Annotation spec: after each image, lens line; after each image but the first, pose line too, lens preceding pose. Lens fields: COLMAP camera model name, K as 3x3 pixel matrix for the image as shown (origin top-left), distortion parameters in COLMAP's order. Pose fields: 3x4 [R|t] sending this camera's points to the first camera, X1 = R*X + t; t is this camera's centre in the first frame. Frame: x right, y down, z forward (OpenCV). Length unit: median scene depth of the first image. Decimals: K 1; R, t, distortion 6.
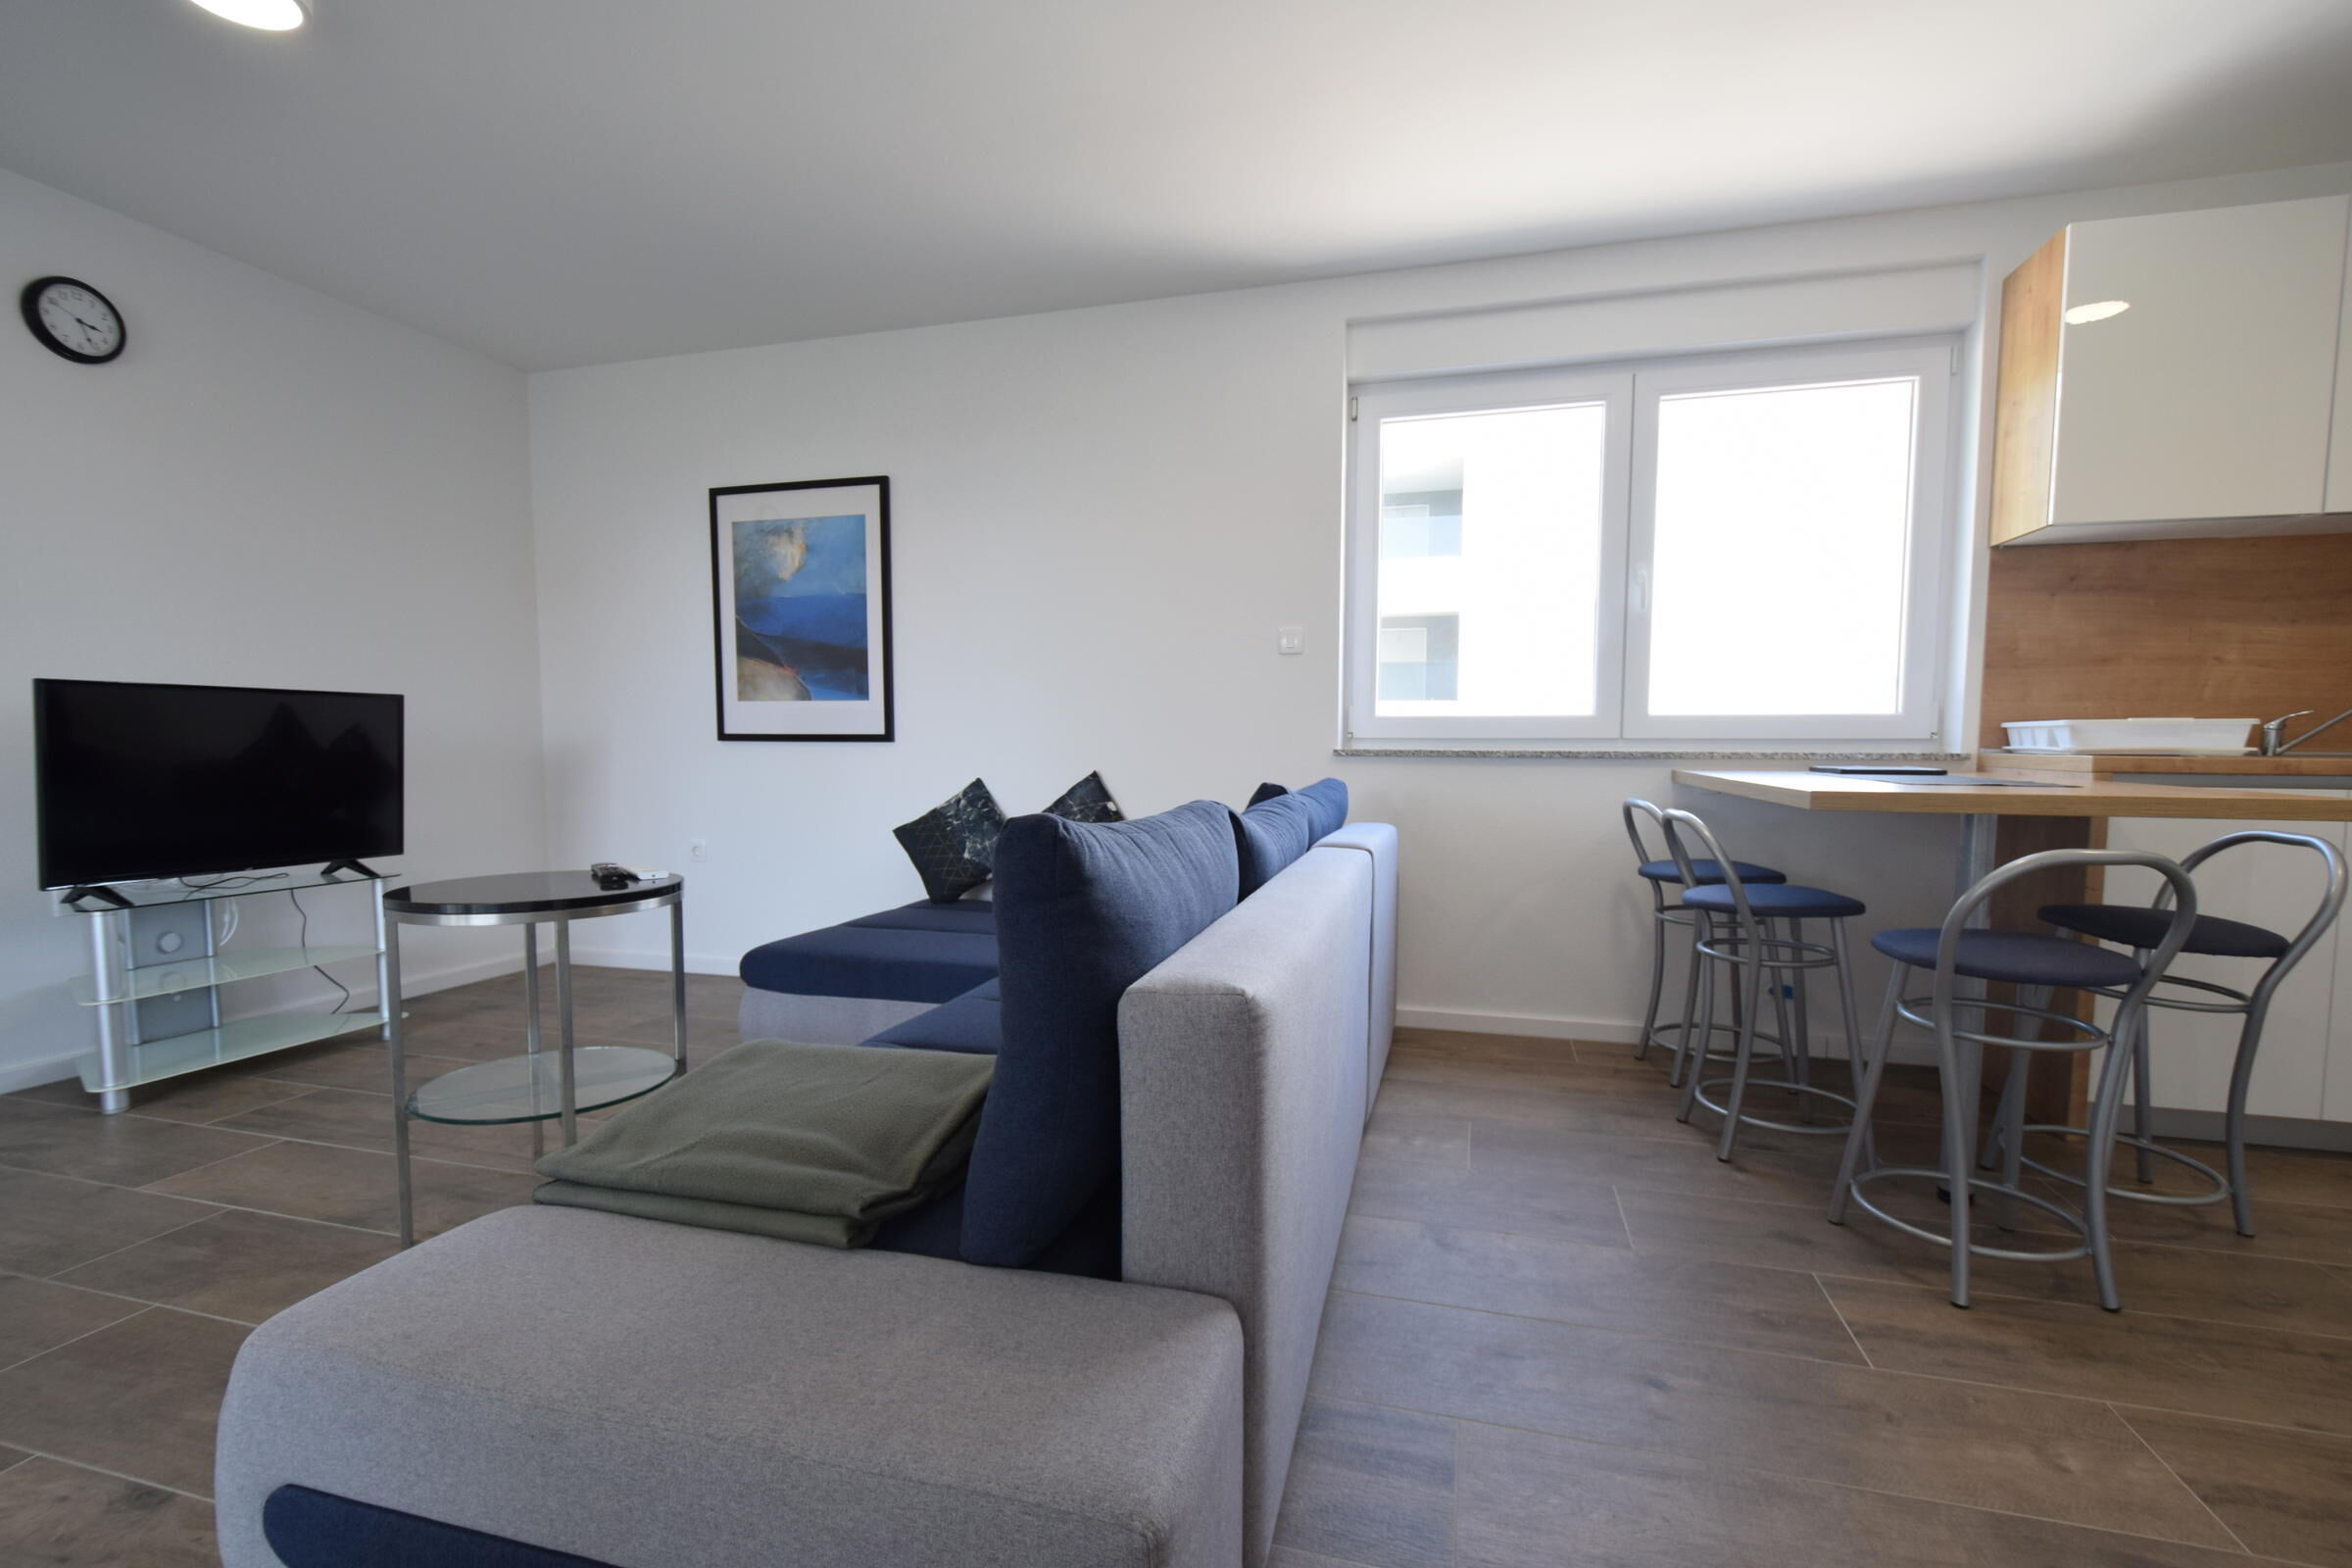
lens RADIAL K [[1047.8, 0, 1188.6], [0, 1047.8, 815.9], [0, 0, 1]] dist [-0.000163, -0.001561]
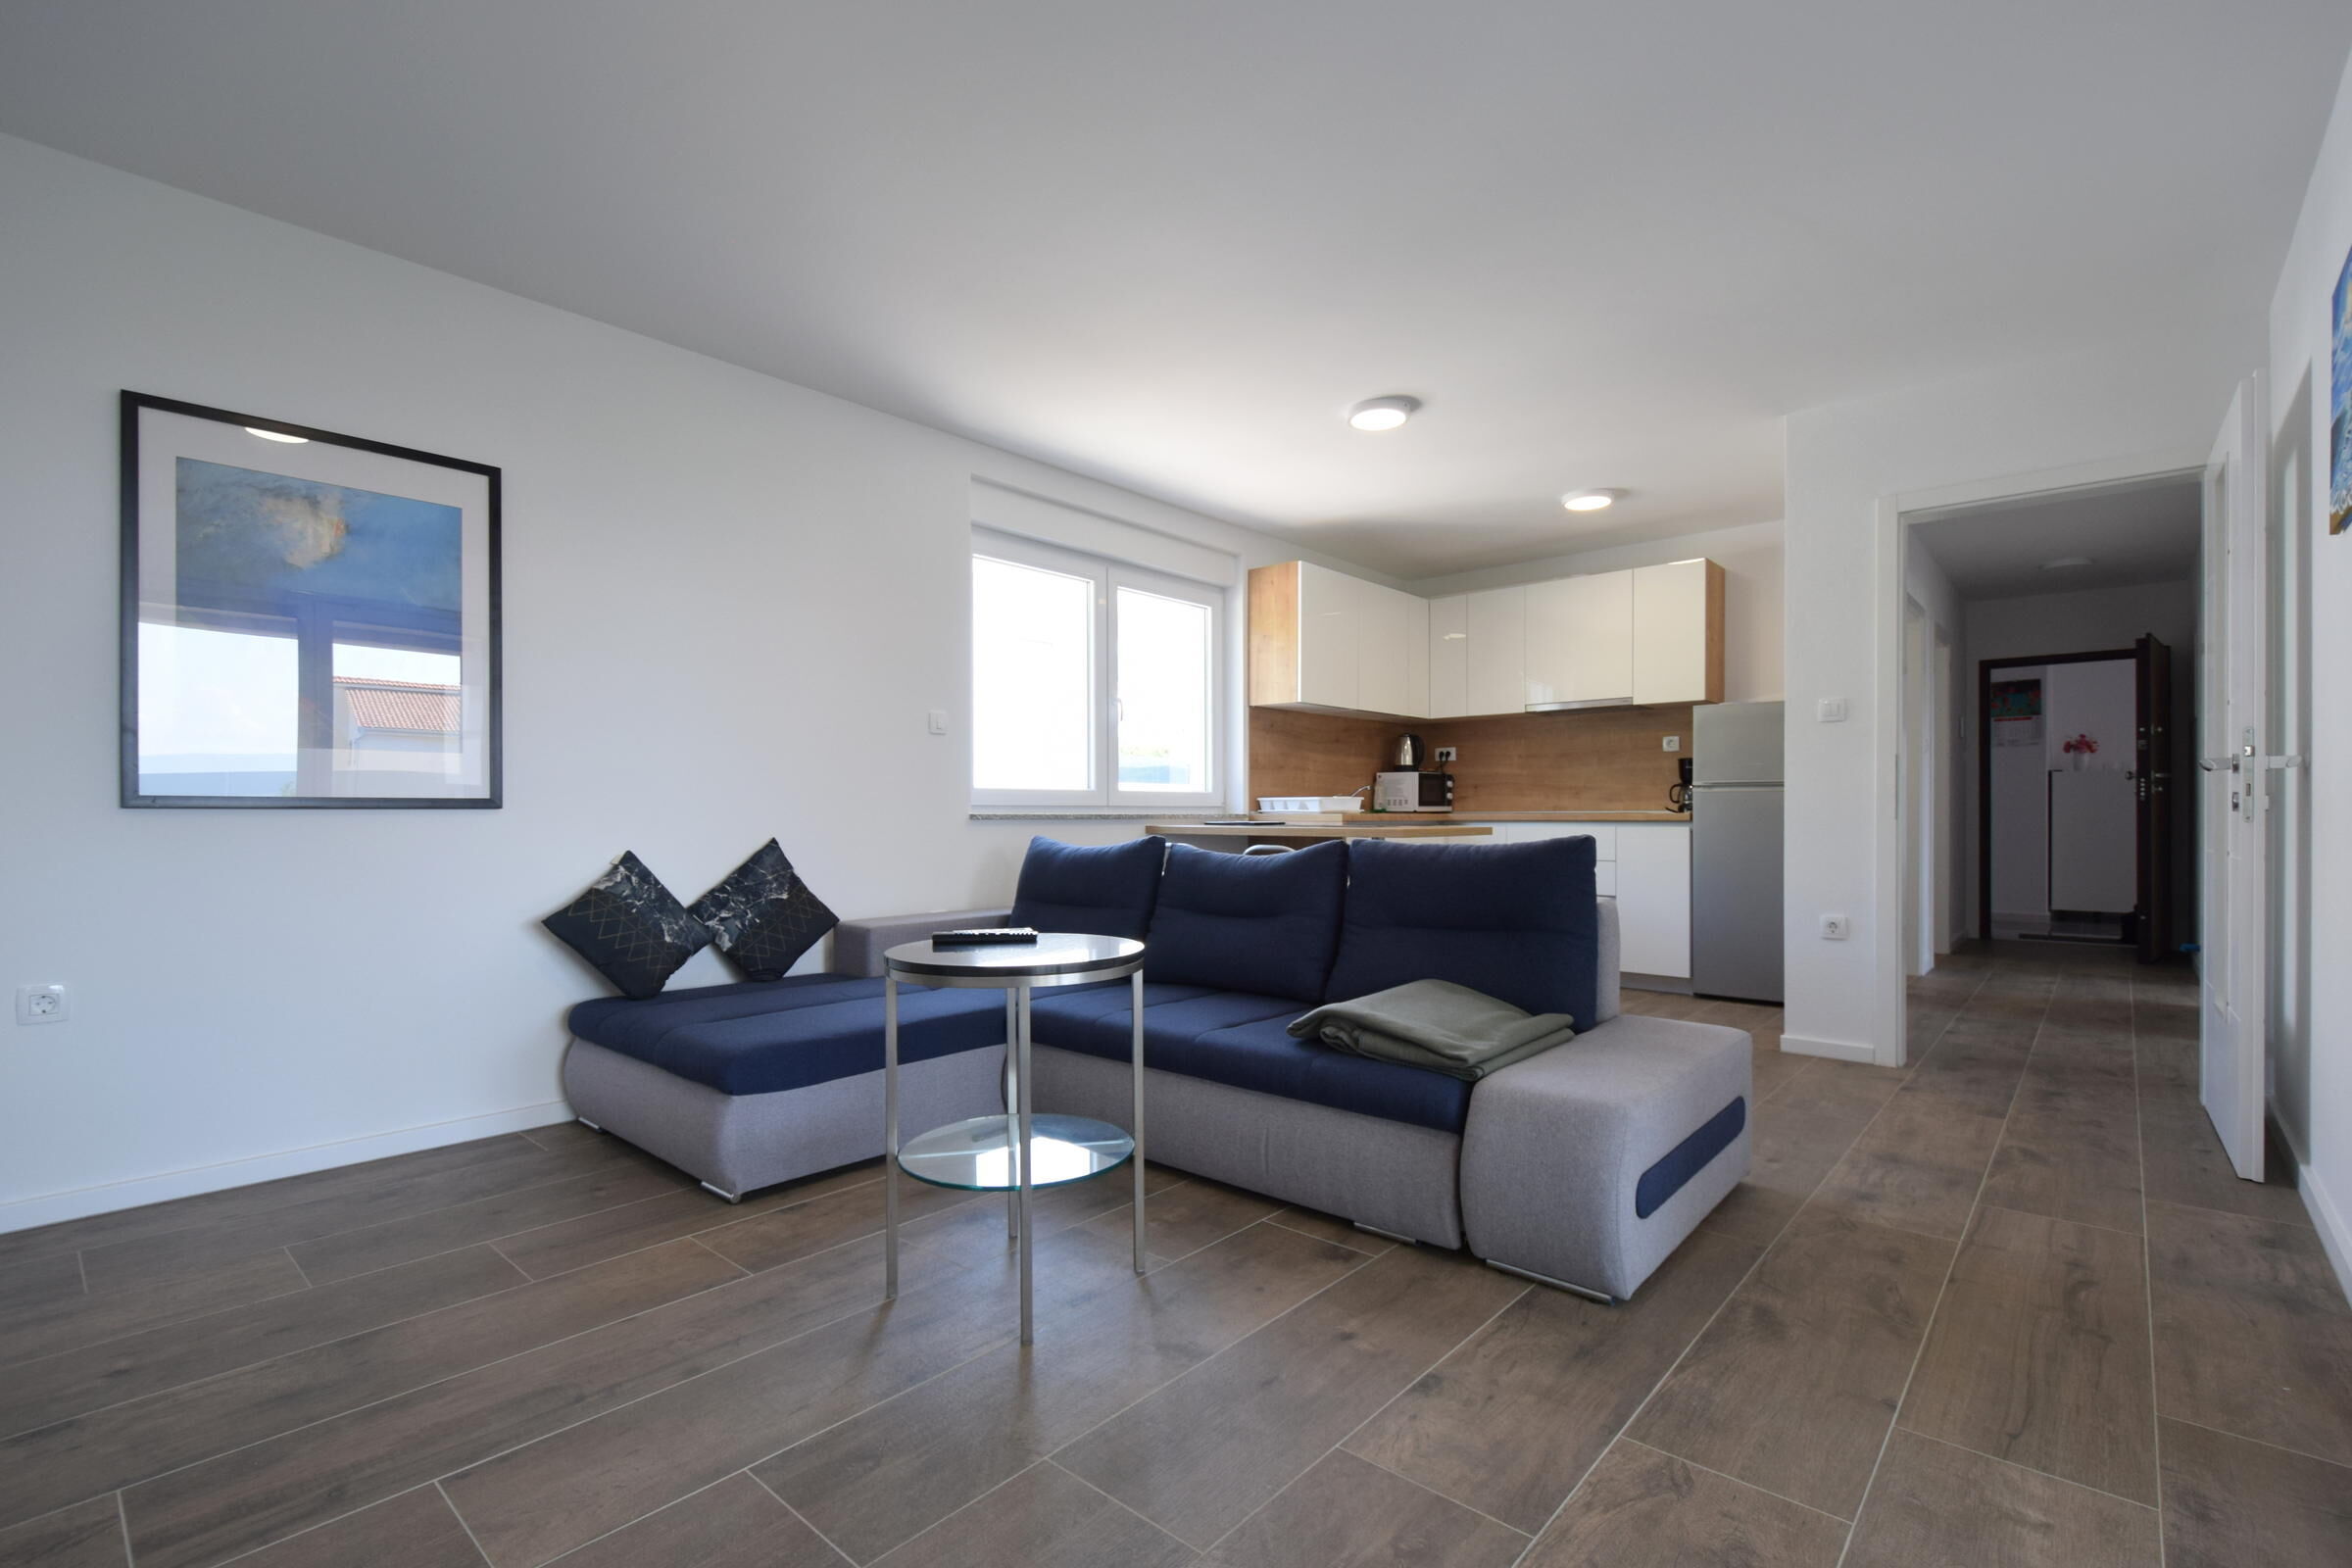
lens RADIAL K [[1055.8, 0, 1177.5], [0, 1055.8, 819.5], [0, 0, 1]] dist [0.000254, -0.000896]
pose [[0.436837, -0.009296, 0.899492, -0.946845], [0.066875, 0.997515, -0.022169, -0.015284], [-0.897051, 0.069838, 0.436374, 0.270347]]
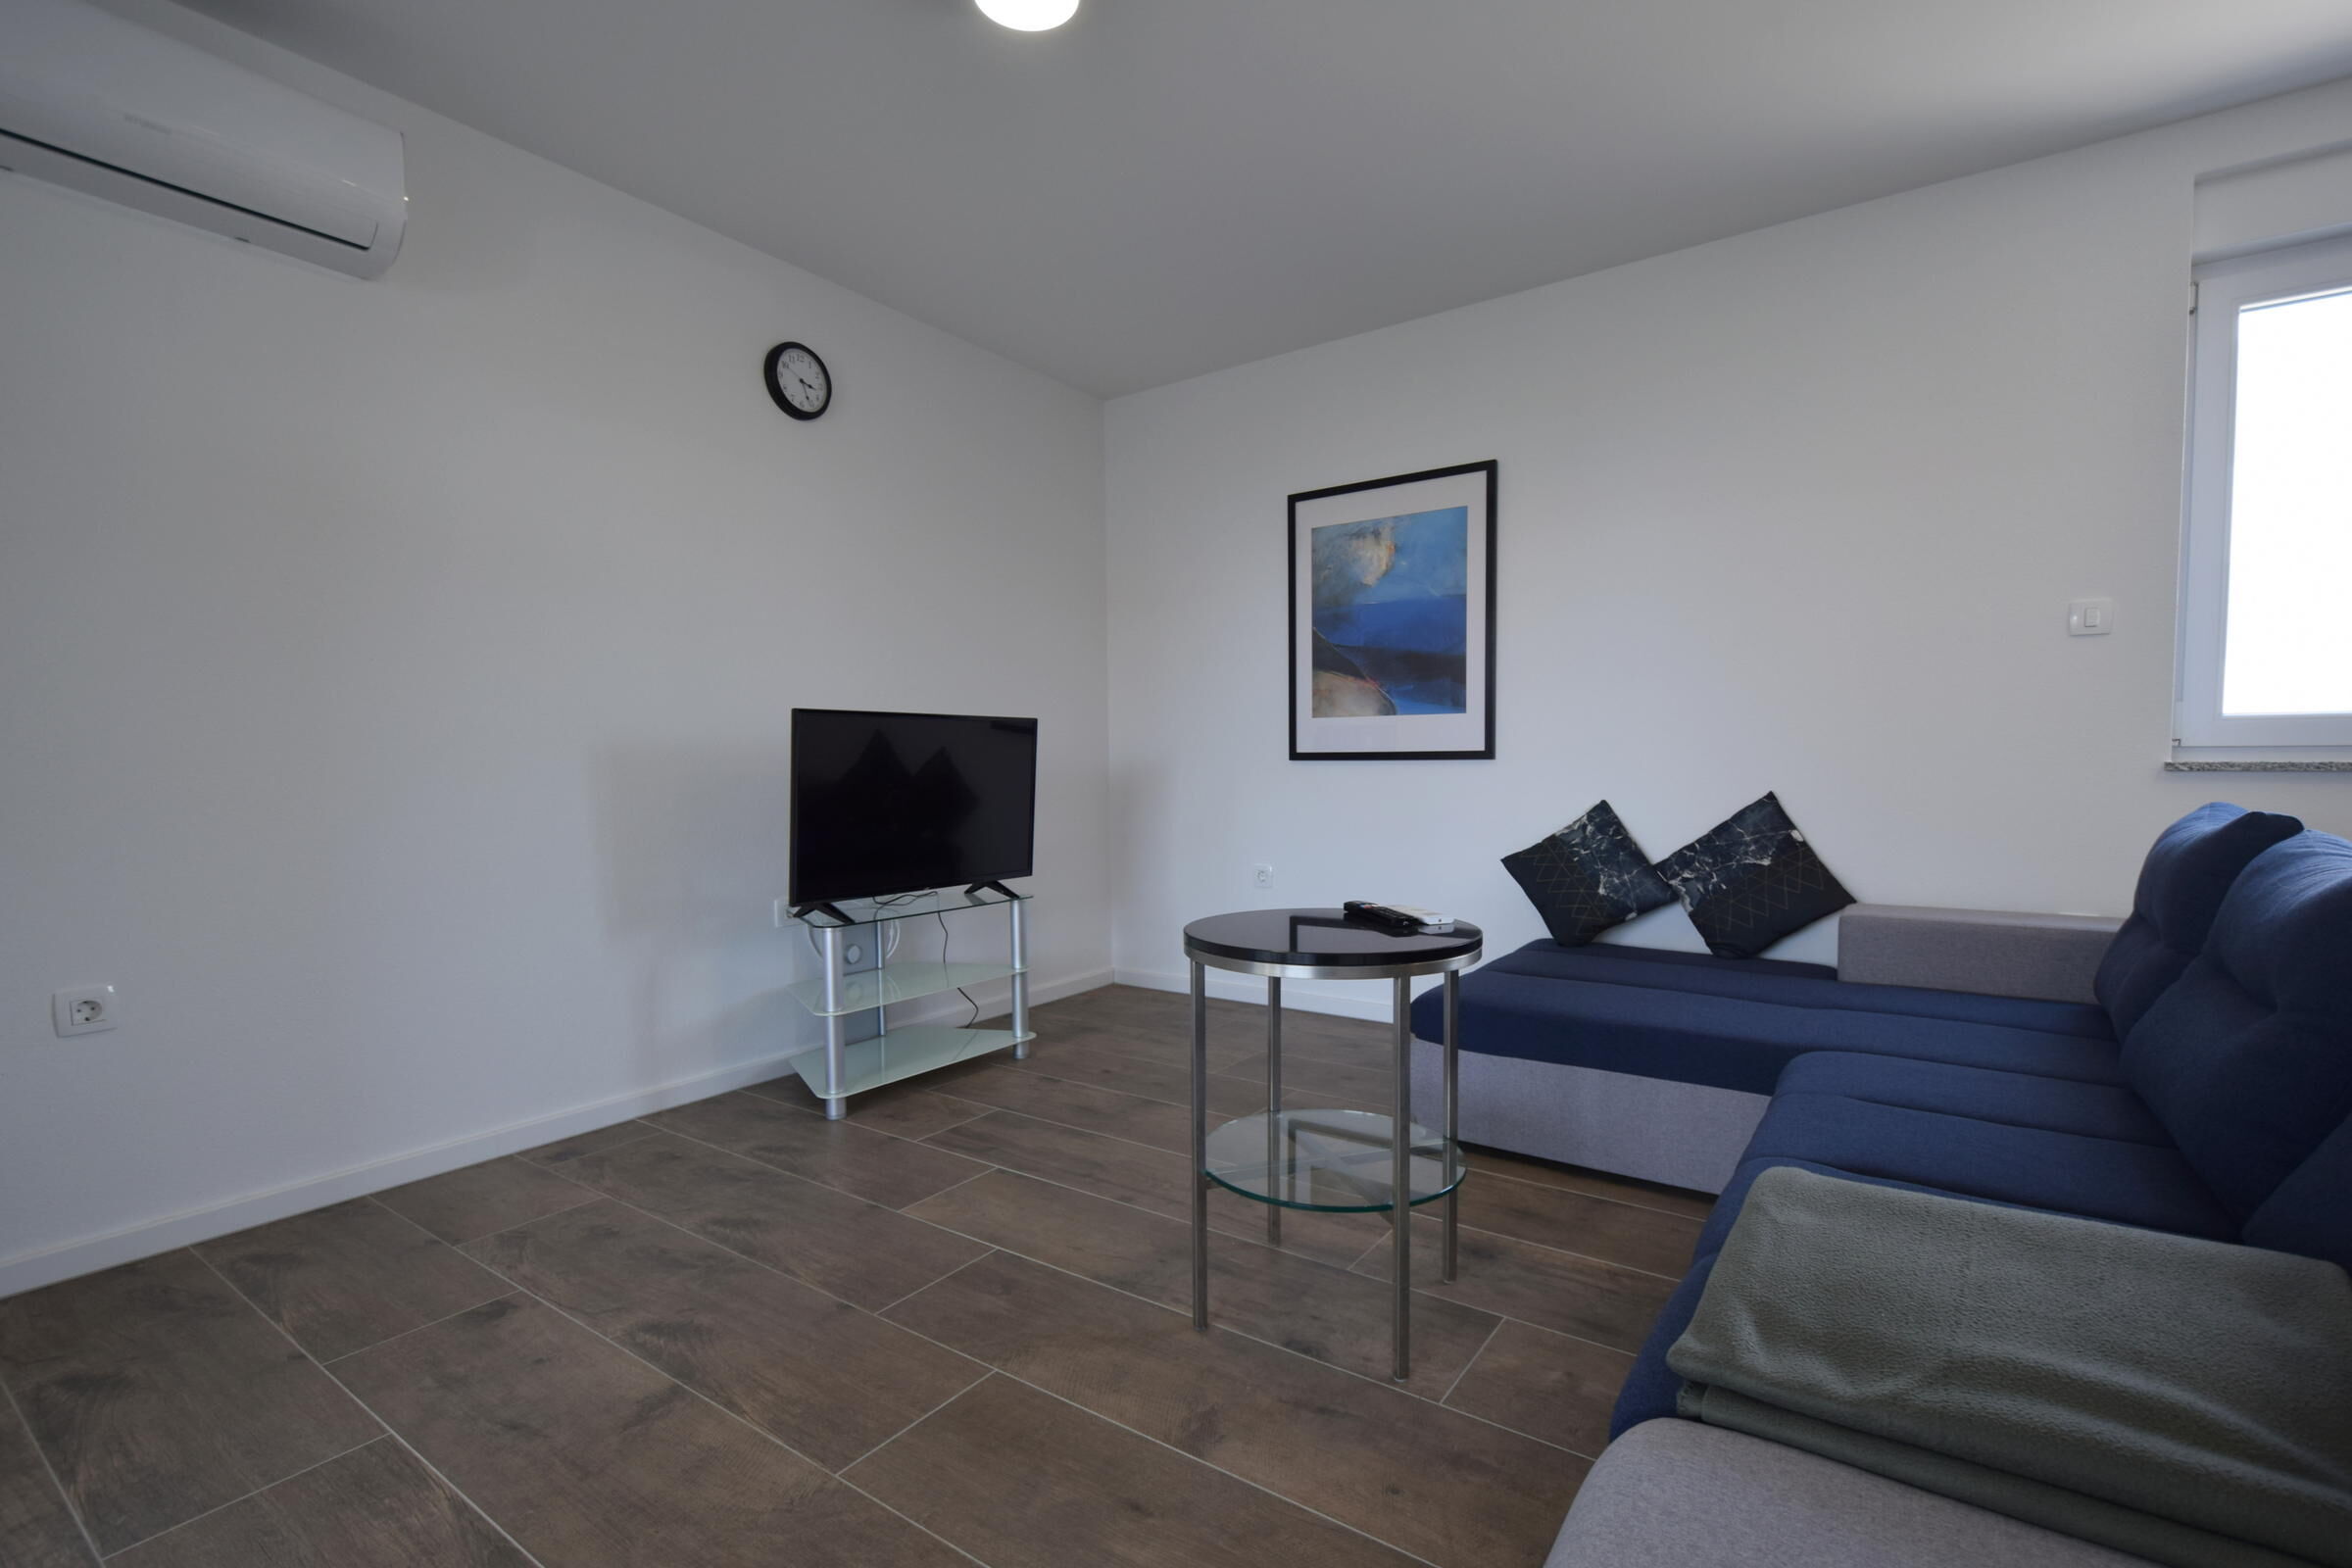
lens RADIAL K [[1061.0, 0, 1194.9], [0, 1061.0, 821.7], [0, 0, 1]] dist [0.001183, -0.000586]
pose [[0.945136, 0.007300, -0.326595, -0.283167], [-0.011215, 0.999886, -0.010104, -0.007266], [0.326484, 0.013213, 0.945110, 0.086229]]
